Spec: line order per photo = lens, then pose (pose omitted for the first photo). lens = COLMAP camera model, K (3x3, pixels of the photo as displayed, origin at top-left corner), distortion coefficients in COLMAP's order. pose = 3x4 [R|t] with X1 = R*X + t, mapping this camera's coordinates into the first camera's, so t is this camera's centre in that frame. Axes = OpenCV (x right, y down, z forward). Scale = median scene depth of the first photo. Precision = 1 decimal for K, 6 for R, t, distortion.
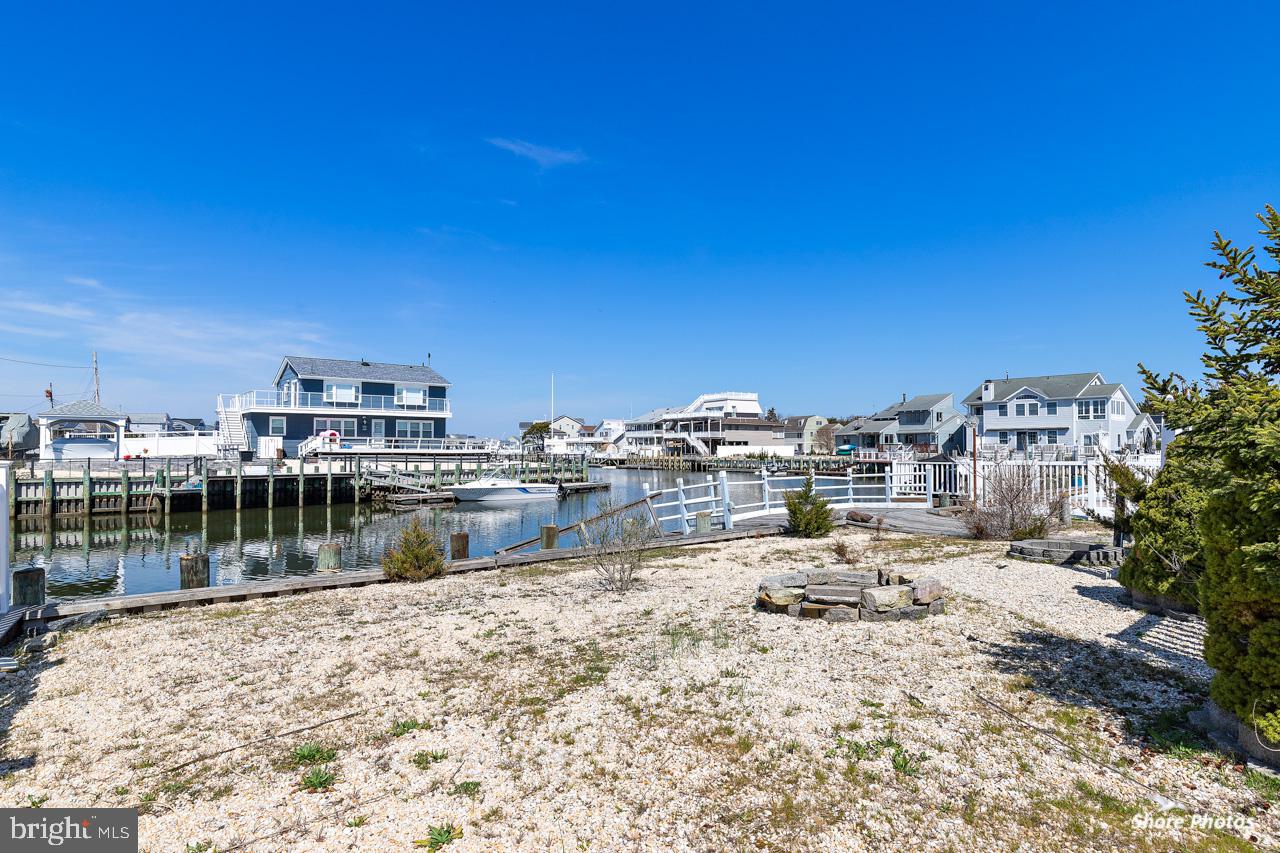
lens RADIAL K [[703.1, 0, 642.8], [0, 703.1, 440.9], [0, 0, 1]] dist [0.000533, 0.000664]
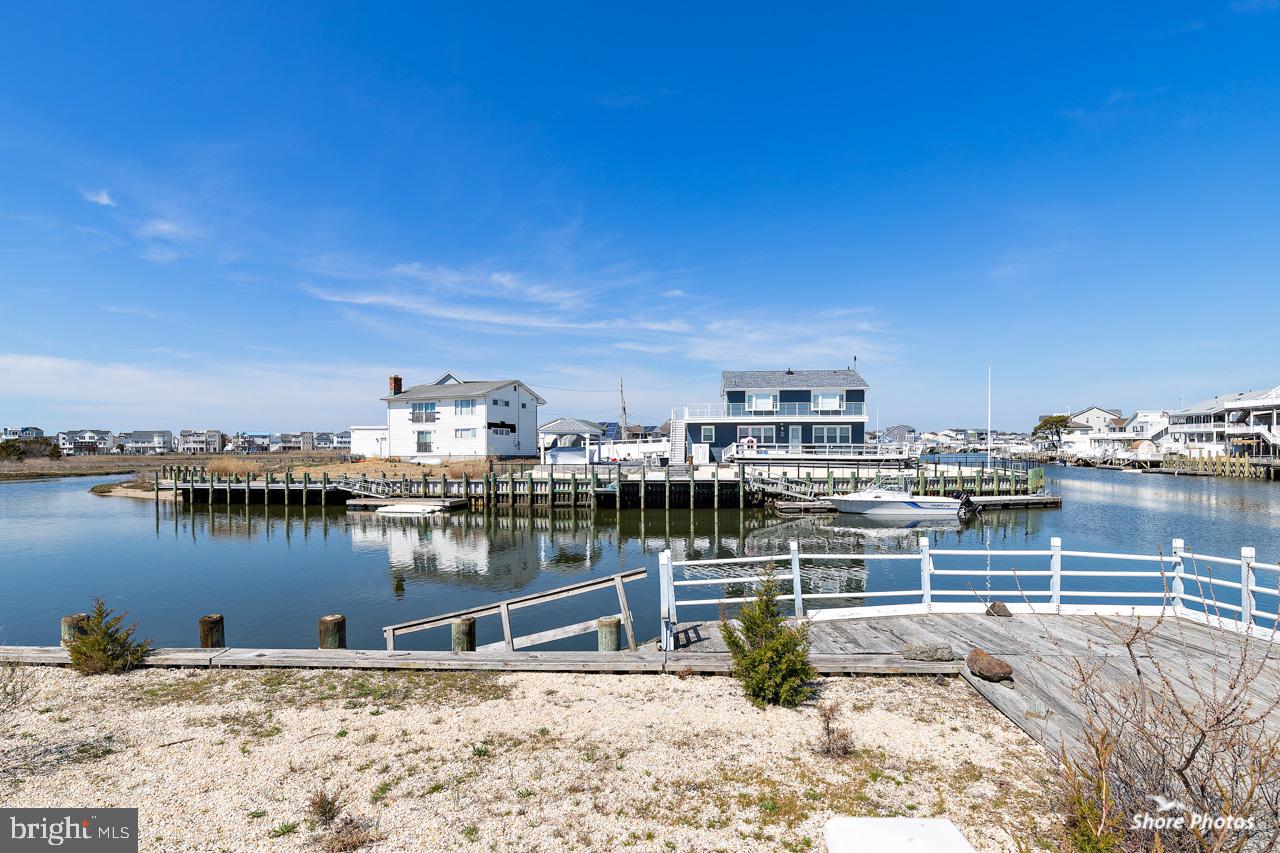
lens RADIAL K [[653.9, 0, 642.2], [0, 653.9, 457.9], [0, 0, 1]] dist [-0.001581, -0.000757]
pose [[0.732155, 0.011618, -0.681039, 0.115117], [0.011640, 0.999495, 0.029565, -0.013978], [0.681039, -0.029573, 0.731650, 0.131924]]
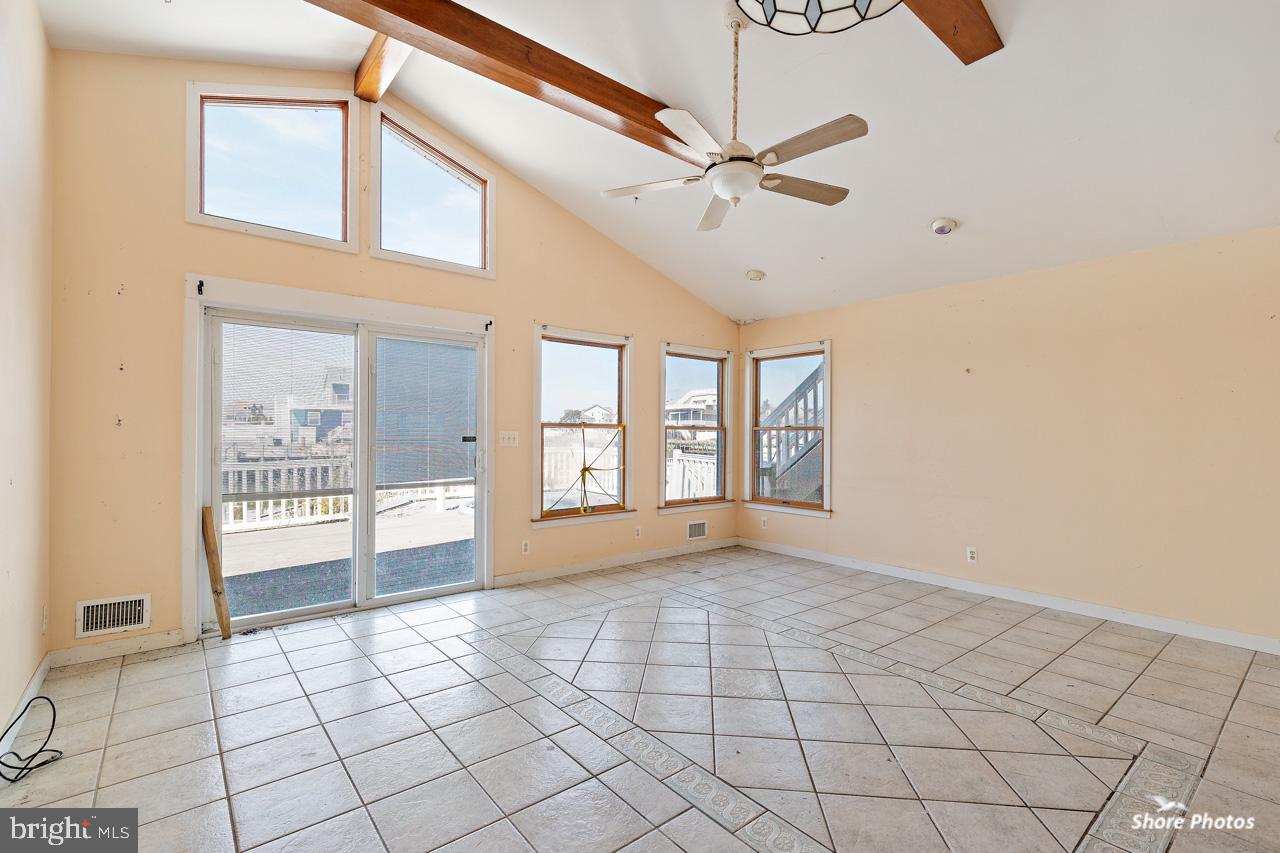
lens RADIAL K [[573.6, 0, 644.6], [0, 573.6, 436.1], [0, 0, 1]] dist [0.004834, 0.000100]
pose [[0.997573, 0.009289, -0.069009, 0.176882], [-0.007760, 0.999719, 0.022383, -0.016054], [0.069198, -0.021793, 0.997365, -0.059387]]
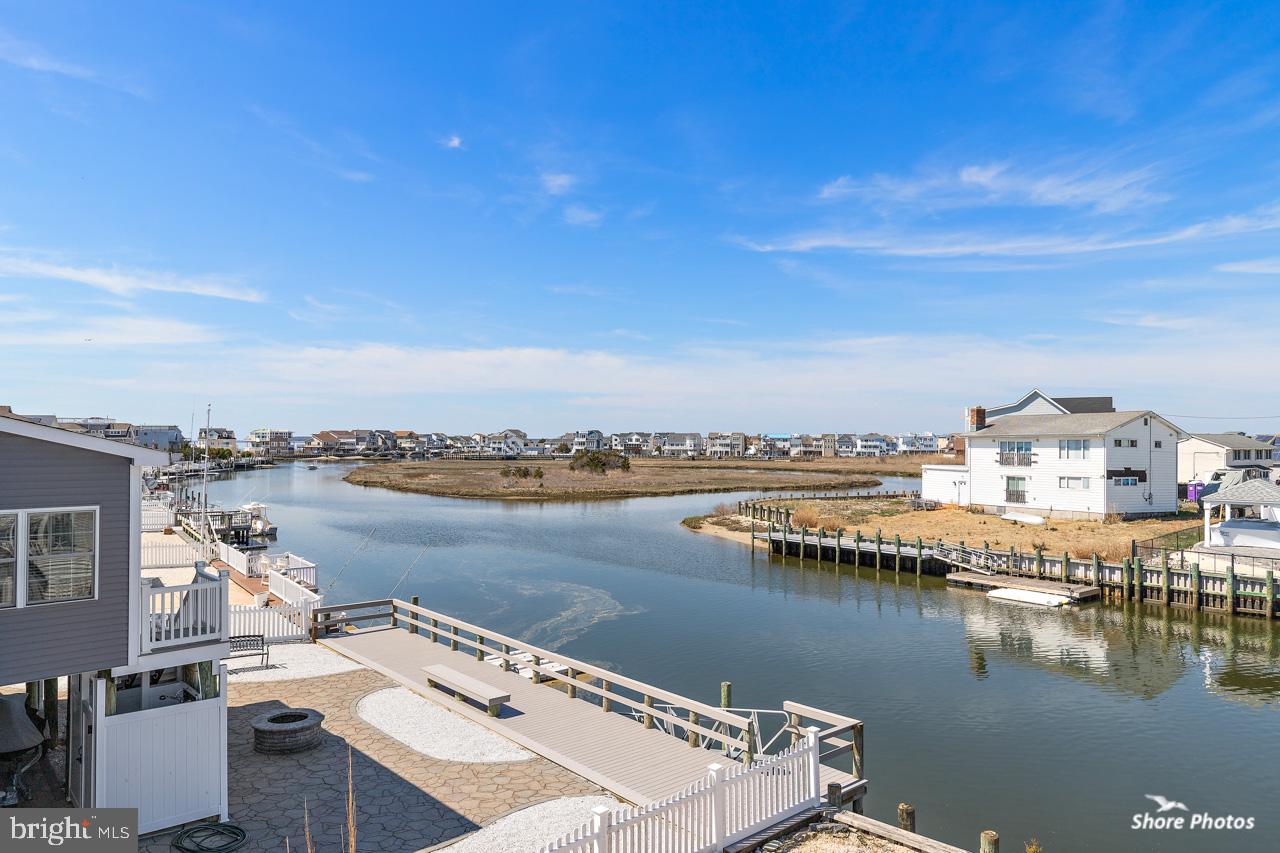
lens RADIAL K [[837.4, 0, 643.2], [0, 837.4, 429.9], [0, 0, 1]] dist [0.003922, 0.000013]
pose [[0.142882, -0.010591, -0.989683, 0.151182], [0.005827, 0.999934, -0.009859, -0.088604], [0.989723, -0.004358, 0.142934, 0.021527]]
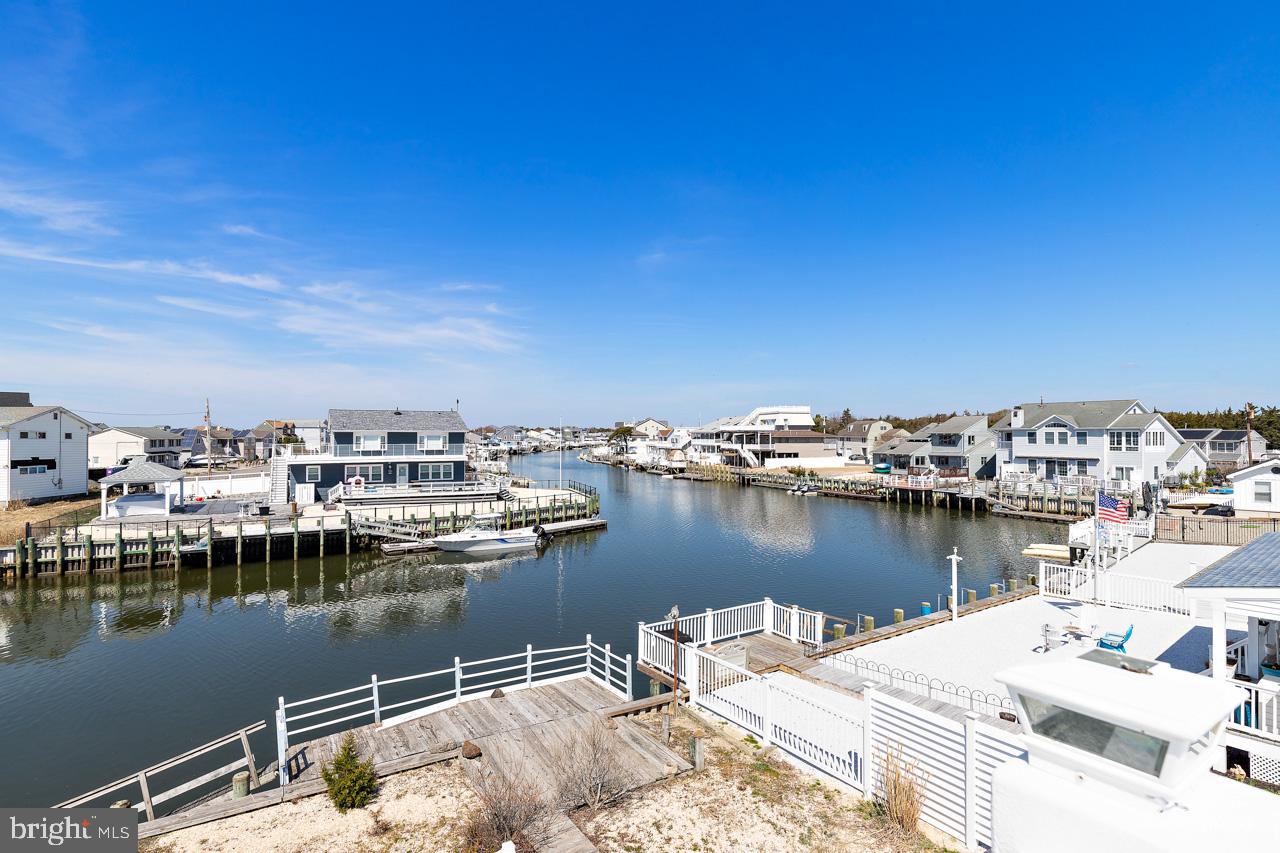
lens RADIAL K [[633.6, 0, 645.1], [0, 633.6, 430.4], [0, 0, 1]] dist [-0.001448, 0.000529]
pose [[0.986122, -0.001490, -0.166015, 0.181038], [0.002516, 0.999979, 0.005969, -0.088807], [0.166003, -0.006304, 0.986105, 0.046055]]
